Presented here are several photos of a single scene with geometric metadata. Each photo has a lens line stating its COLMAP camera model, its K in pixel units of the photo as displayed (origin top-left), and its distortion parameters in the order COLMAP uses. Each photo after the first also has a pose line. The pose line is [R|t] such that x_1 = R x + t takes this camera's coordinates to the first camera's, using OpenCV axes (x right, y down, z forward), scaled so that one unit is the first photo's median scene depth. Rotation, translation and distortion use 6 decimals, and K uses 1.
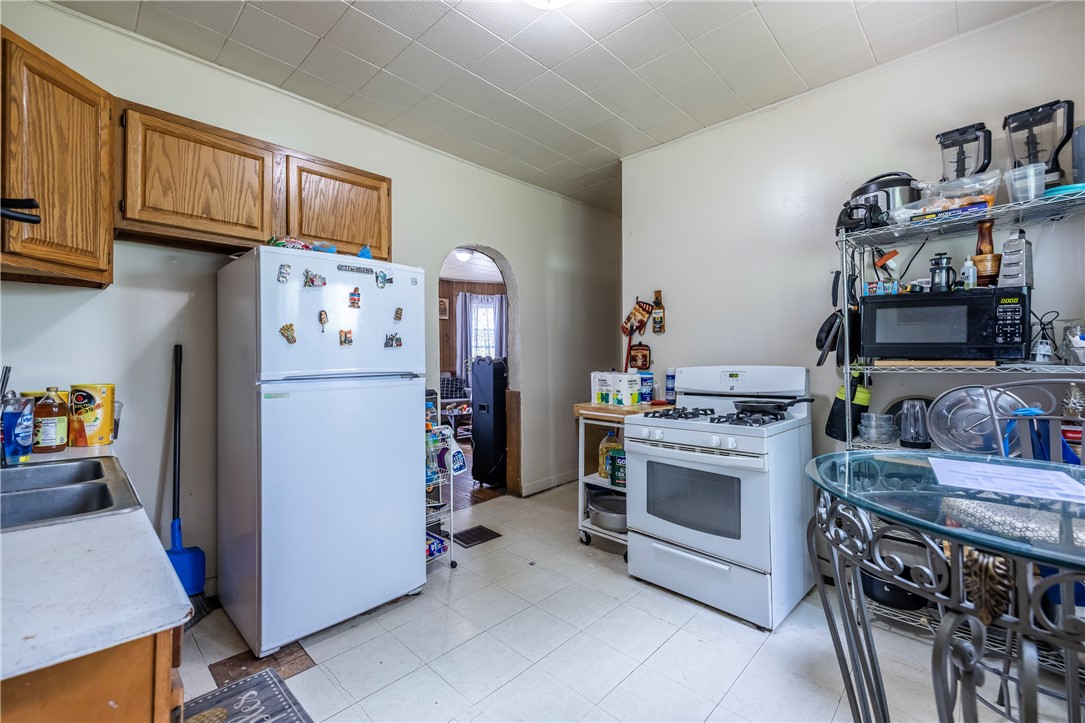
lens RADIAL K [[458.8, 0, 534.7], [0, 458.8, 355.4], [0, 0, 1]] dist [-0.001684, 0.000329]
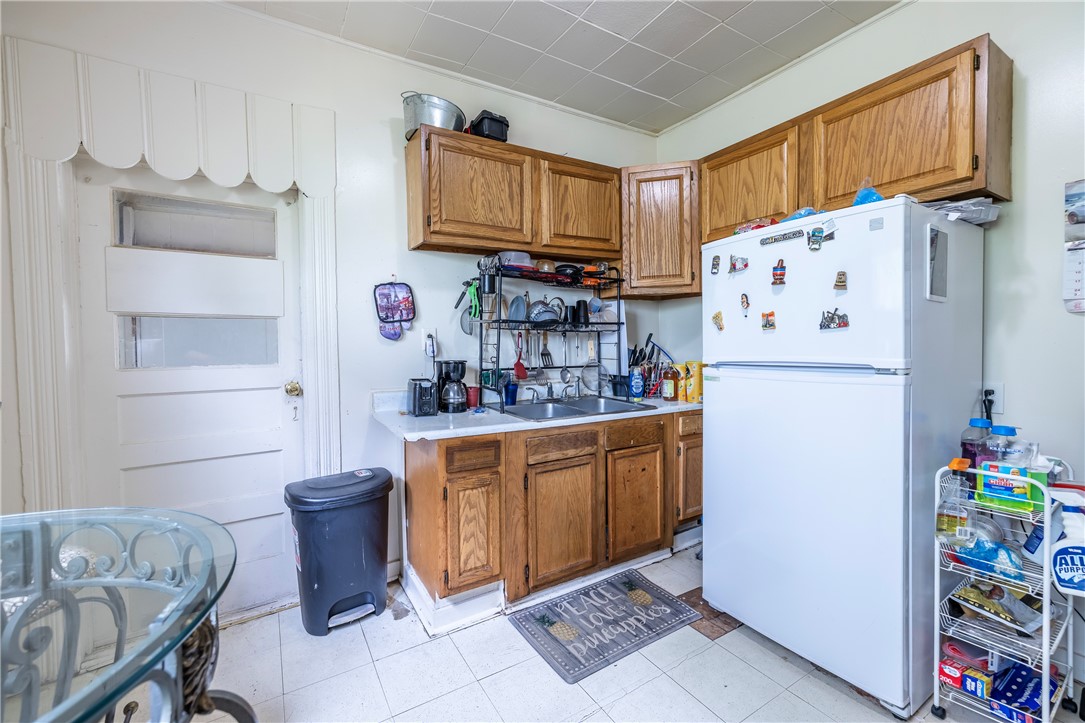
lens RADIAL K [[458.8, 0, 537.1], [0, 458.8, 358.5], [0, 0, 1]] dist [-0.001684, 0.000329]
pose [[-0.266216, 0.033313, -0.963338, 0.546621], [0.012050, 0.999440, 0.031231, 0.000245], [0.963838, -0.003294, -0.266468, 0.807040]]
